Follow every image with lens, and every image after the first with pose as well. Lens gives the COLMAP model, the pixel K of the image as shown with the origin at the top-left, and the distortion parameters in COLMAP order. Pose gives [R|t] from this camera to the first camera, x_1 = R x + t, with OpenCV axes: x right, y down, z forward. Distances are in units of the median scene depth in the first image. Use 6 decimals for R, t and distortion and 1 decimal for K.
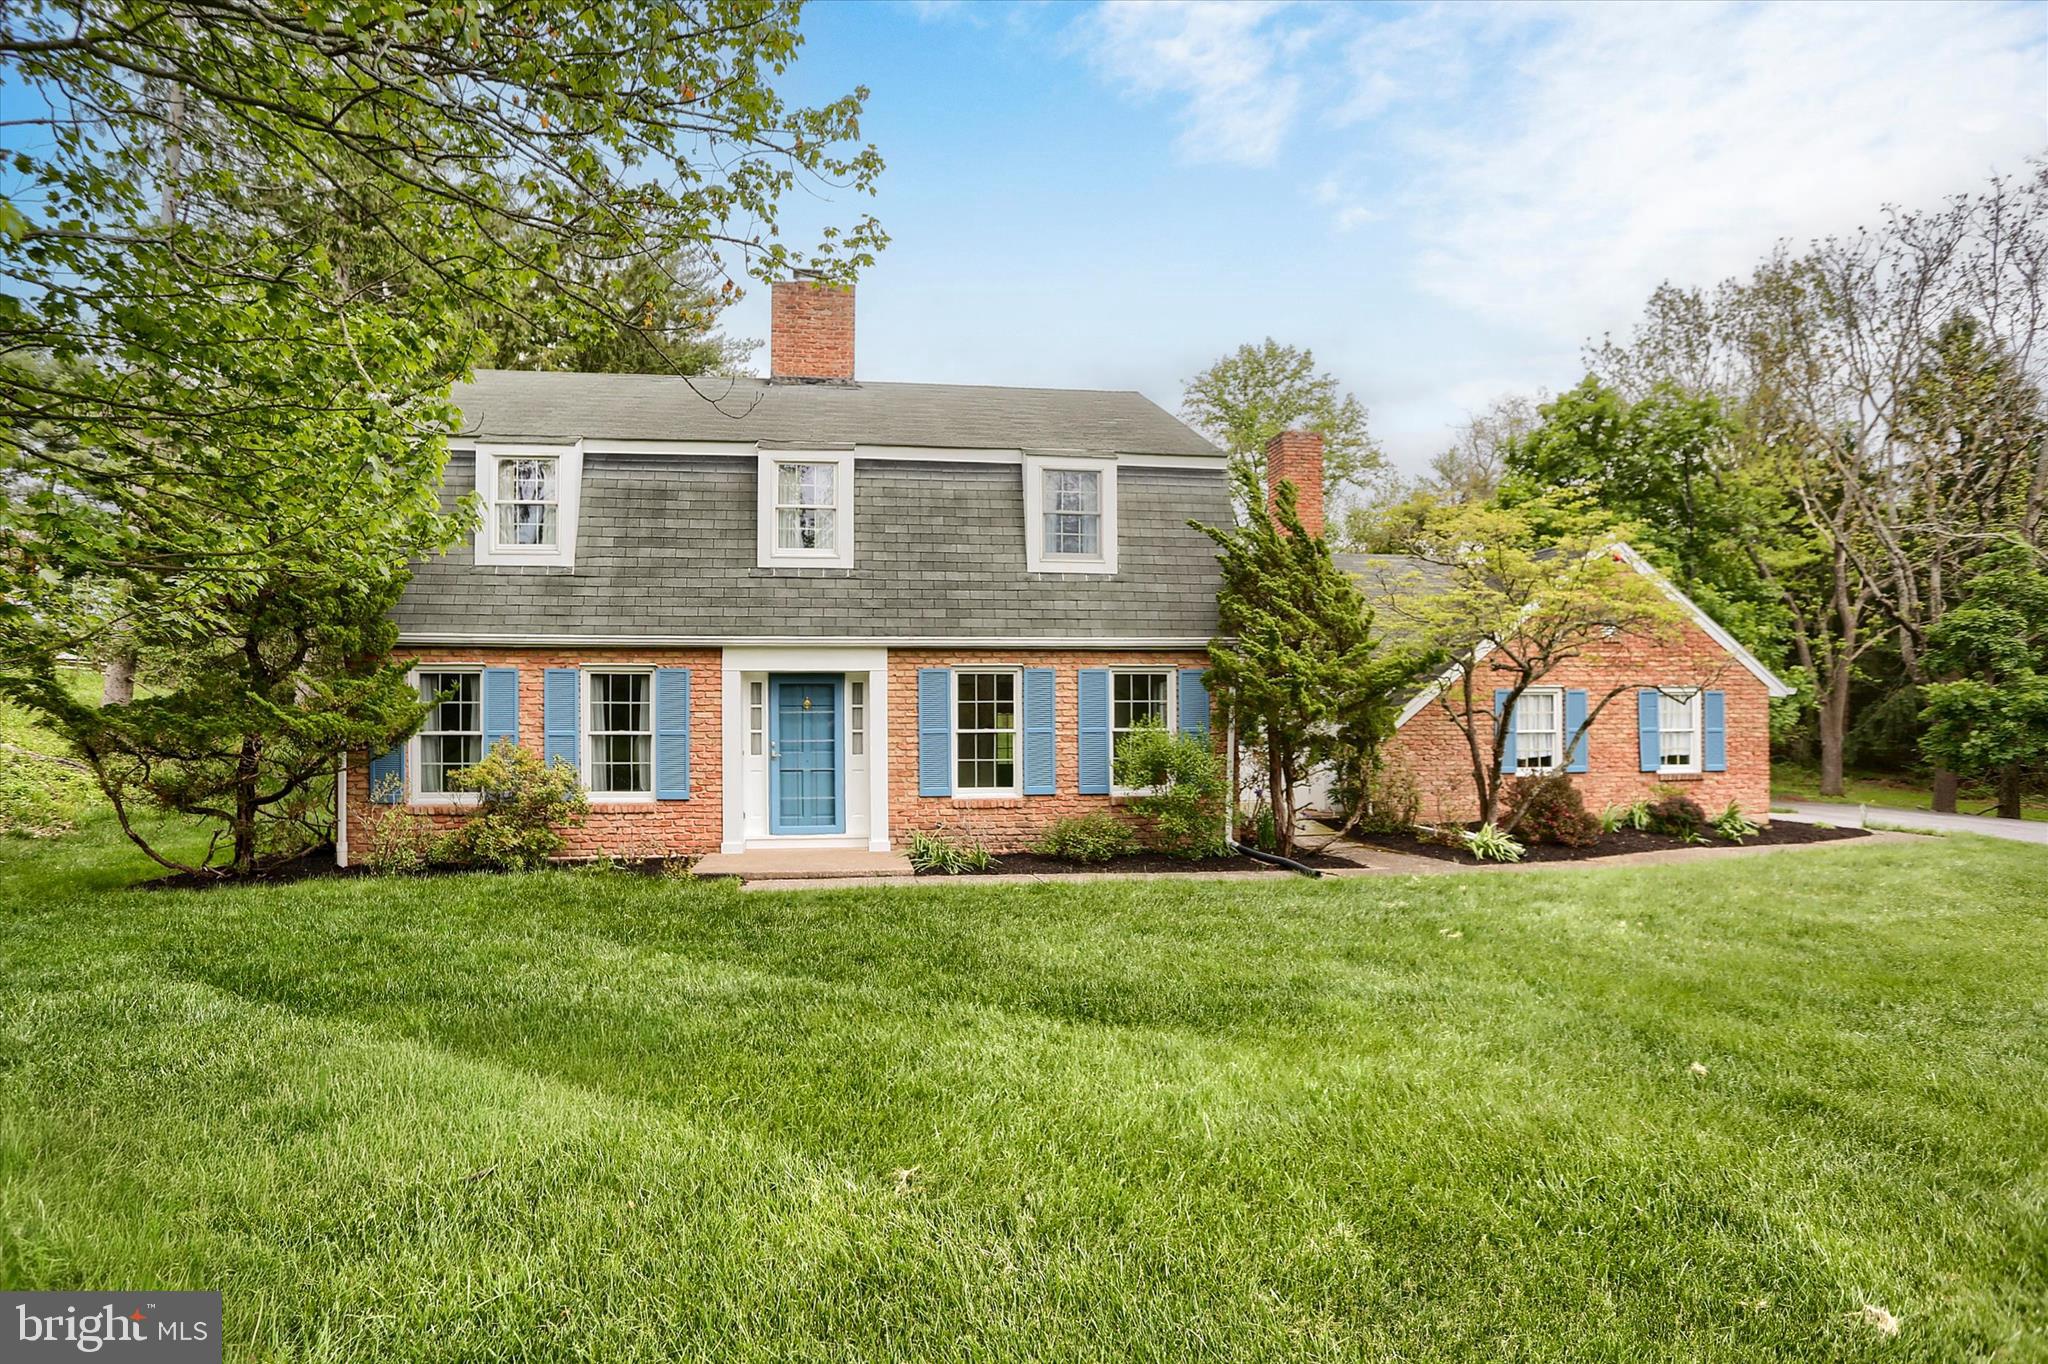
lens RADIAL K [[1029.0, 0, 985.7], [0, 1029.0, 655.1], [0, 0, 1]] dist [-0.061326, 0.024548]
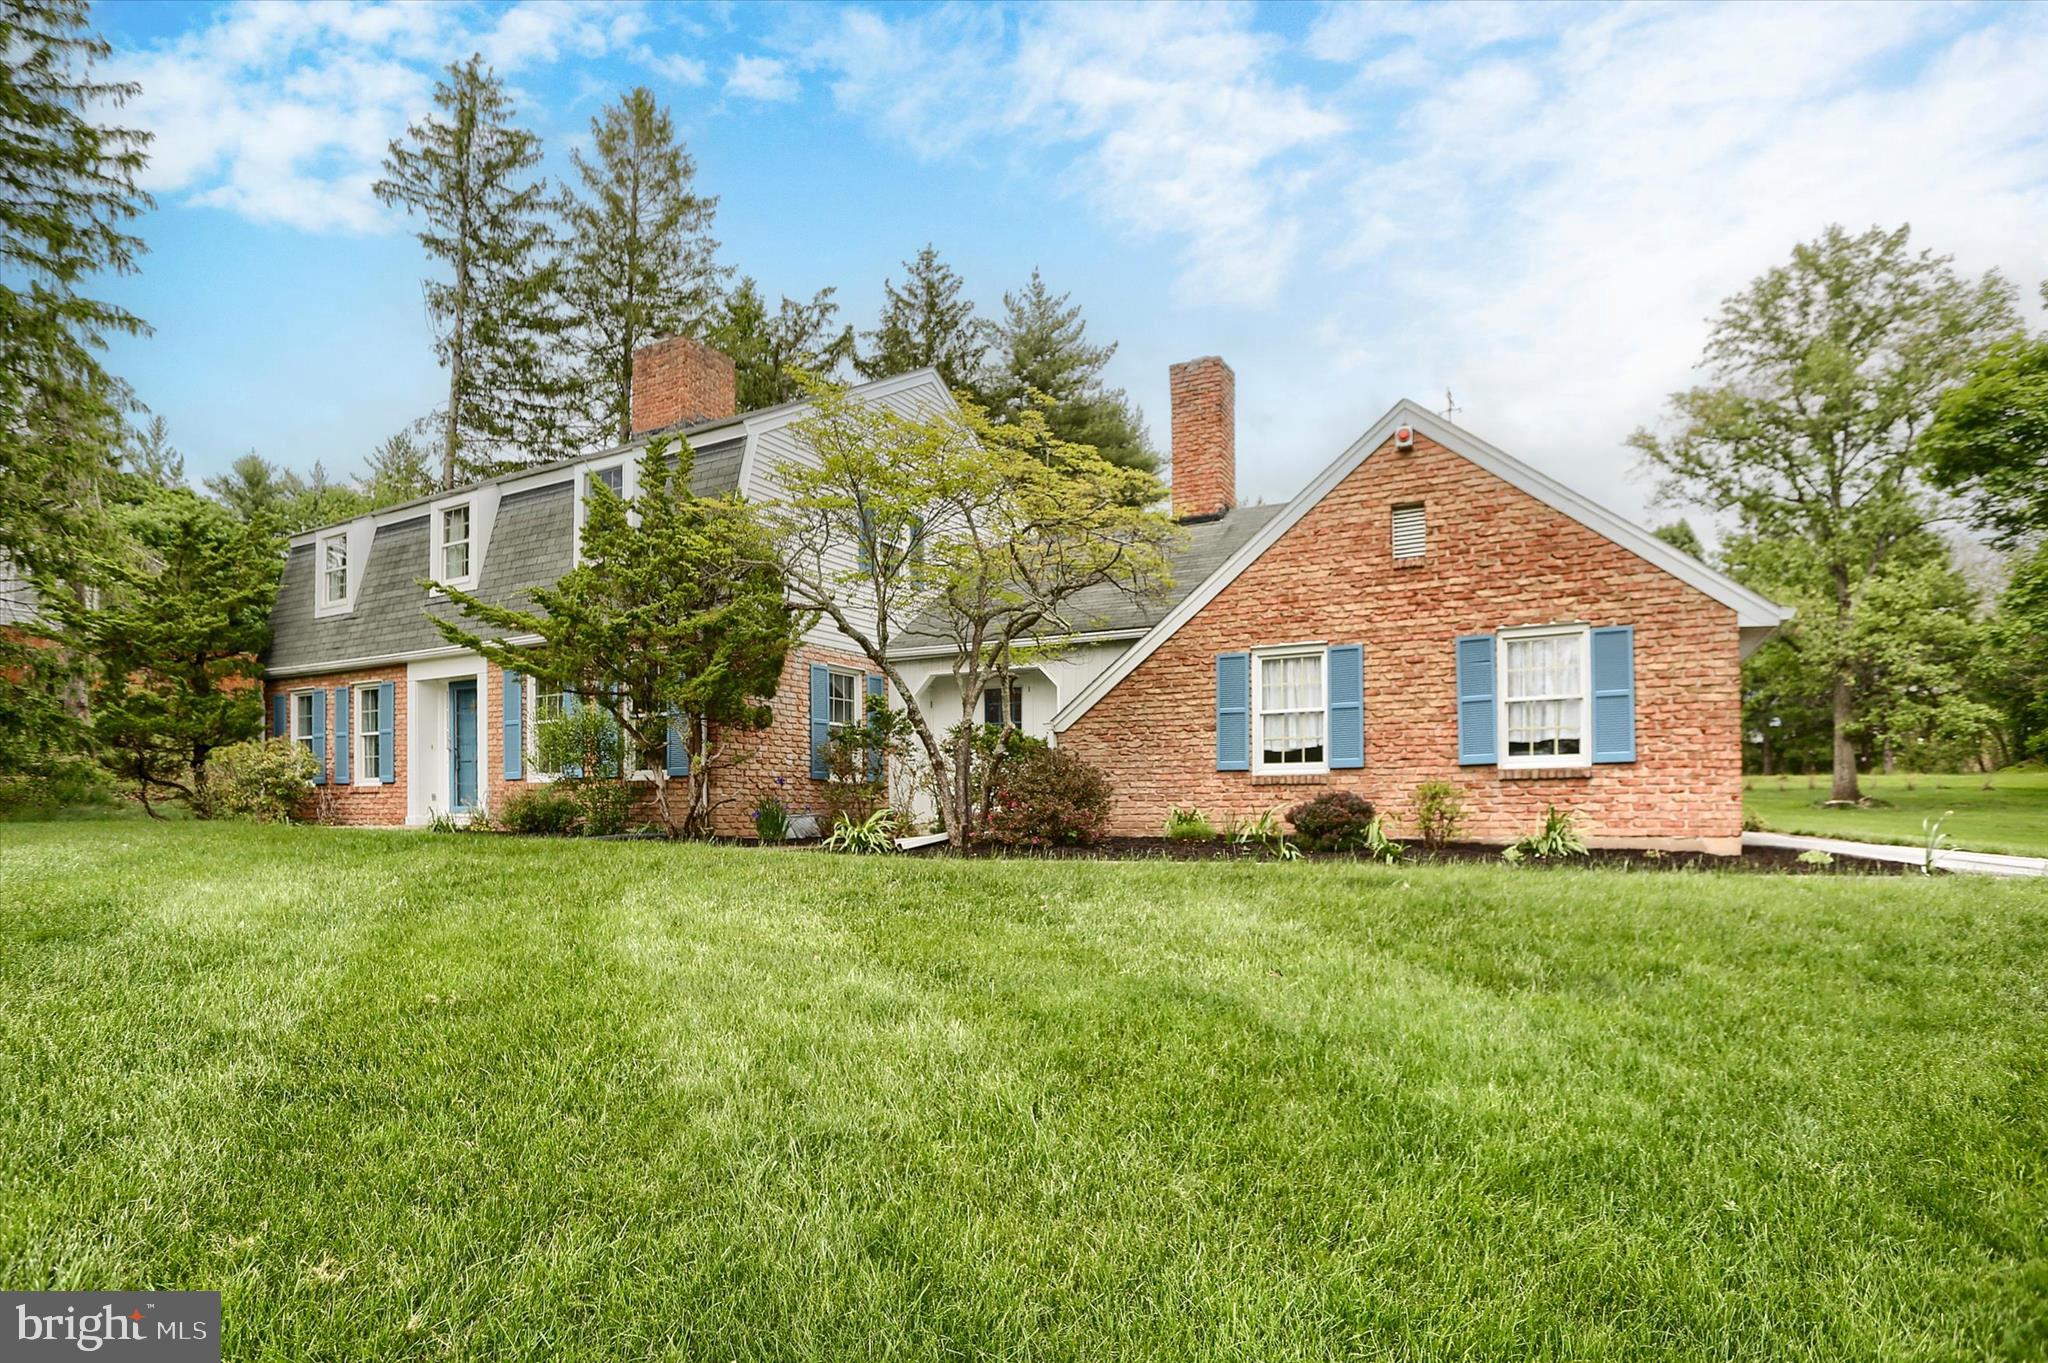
lens RADIAL K [[1043.8, 0, 964.6], [0, 1043.8, 762.6], [0, 0, 1]] dist [-0.017562, 0.000048]
pose [[0.795930, -0.023231, -0.604942, 1.032634], [0.035710, 0.999325, 0.008607, 0.125712], [0.604334, -0.028453, 0.796223, 0.374185]]
